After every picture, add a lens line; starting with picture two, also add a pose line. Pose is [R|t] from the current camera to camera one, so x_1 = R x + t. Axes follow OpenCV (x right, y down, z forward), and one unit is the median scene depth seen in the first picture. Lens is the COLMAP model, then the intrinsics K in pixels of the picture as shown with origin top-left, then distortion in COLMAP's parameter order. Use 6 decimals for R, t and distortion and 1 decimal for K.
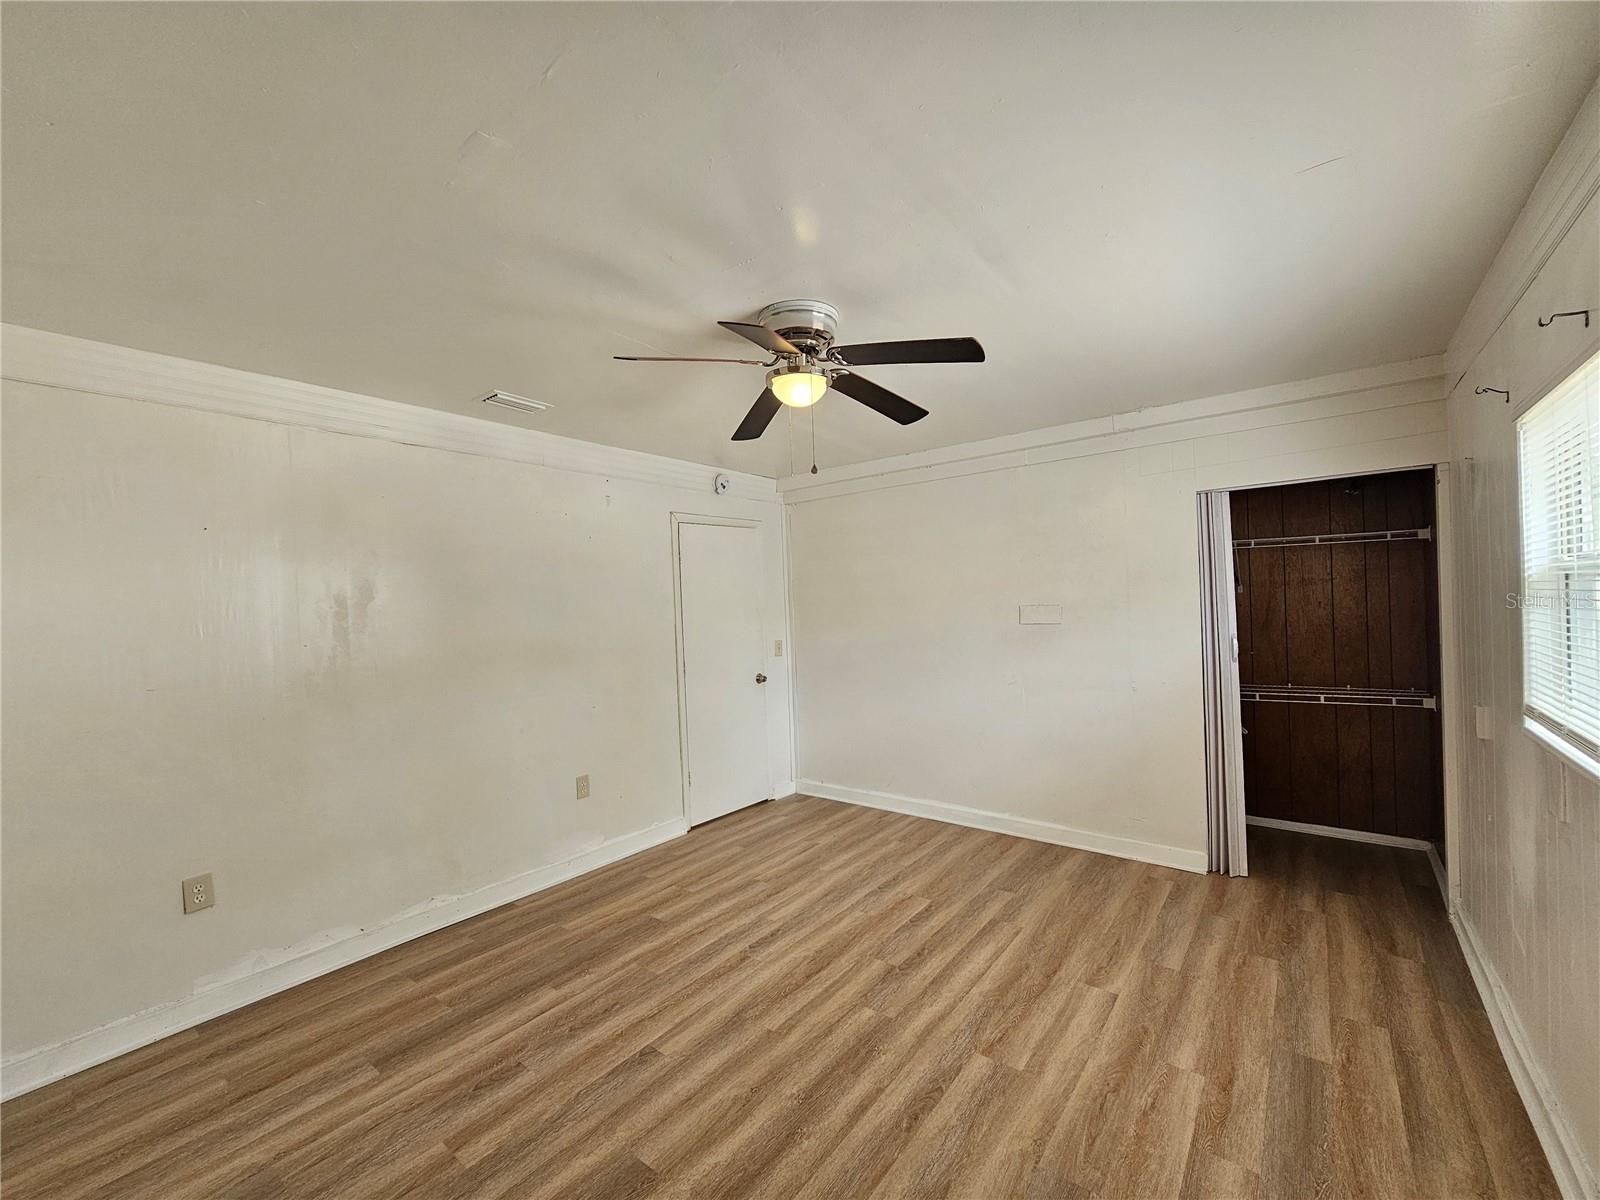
lens RADIAL K [[656.3, 0, 794.6], [0, 656.3, 607.7], [0, 0, 1]] dist [0.001405, 0.001175]
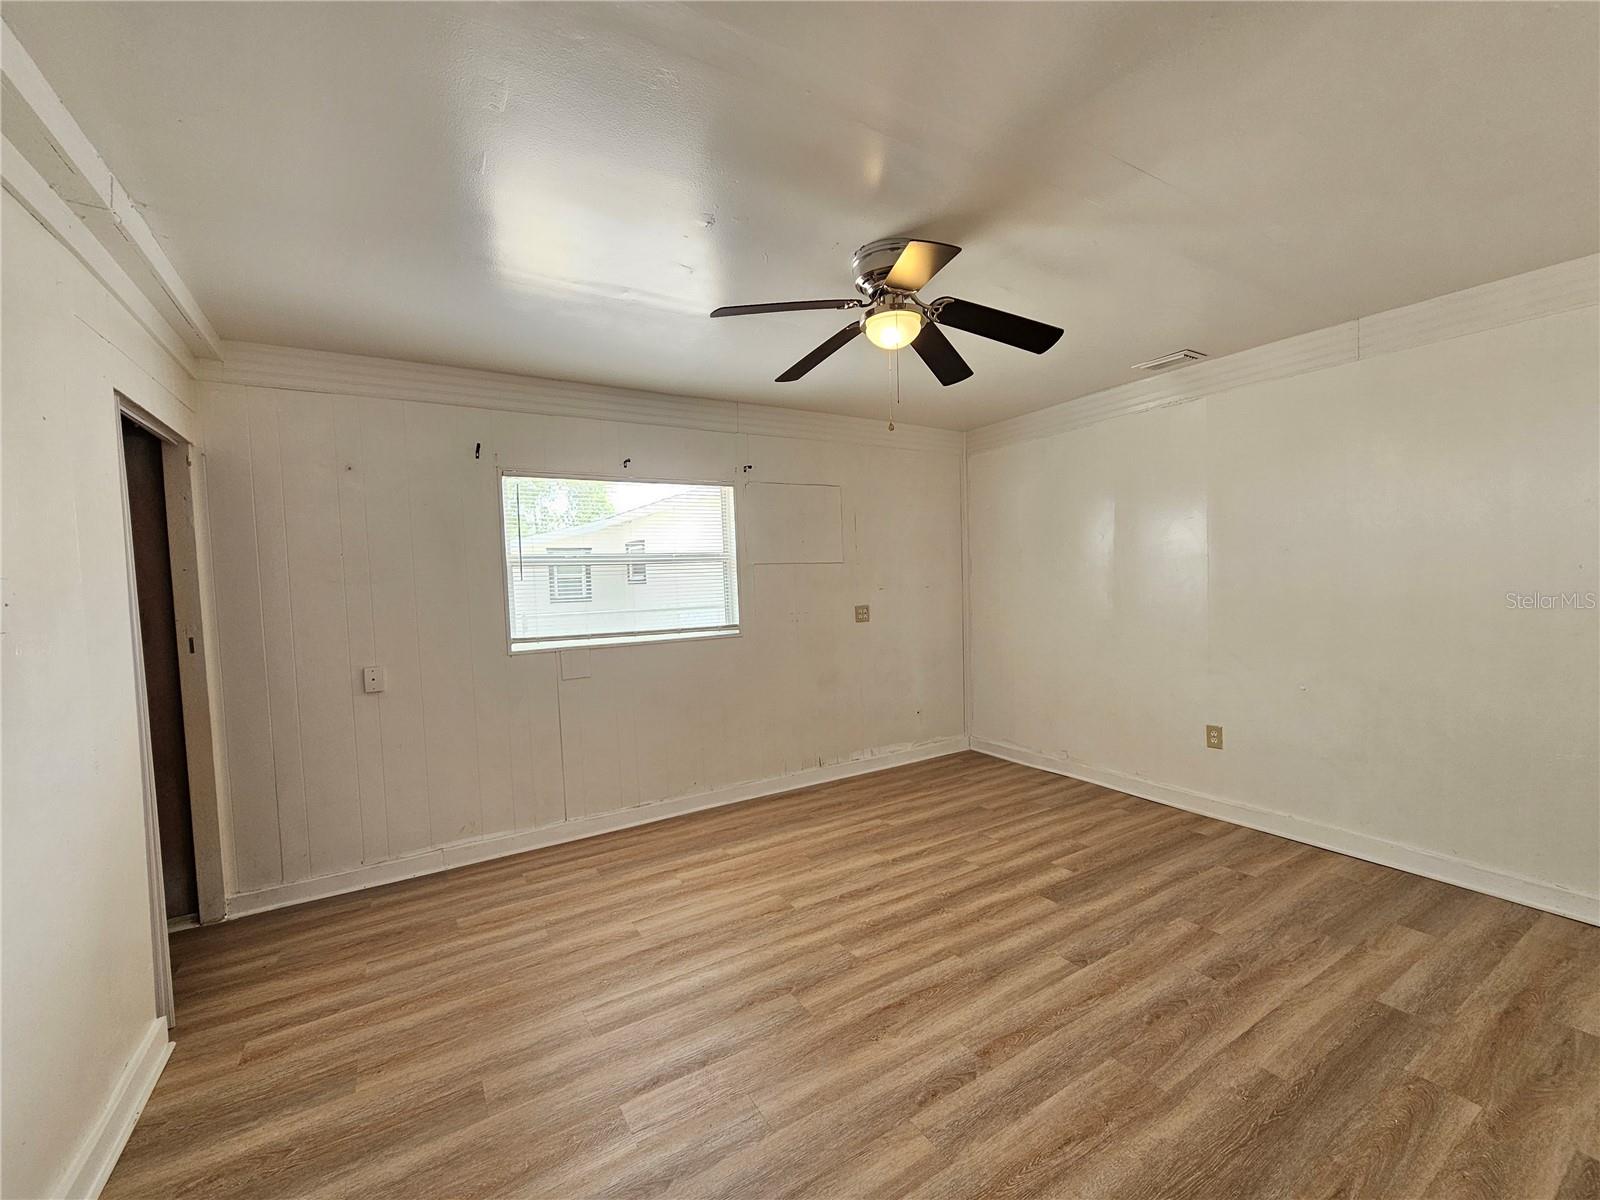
lens RADIAL K [[656.3, 0, 793.1], [0, 656.3, 603.0], [0, 0, 1]] dist [0.001405, 0.001175]
pose [[-0.933448, 0.048835, 0.355374, -0.190594], [0.063739, 0.997505, 0.030344, 0.040195], [-0.353005, 0.050976, -0.934232, 2.038871]]
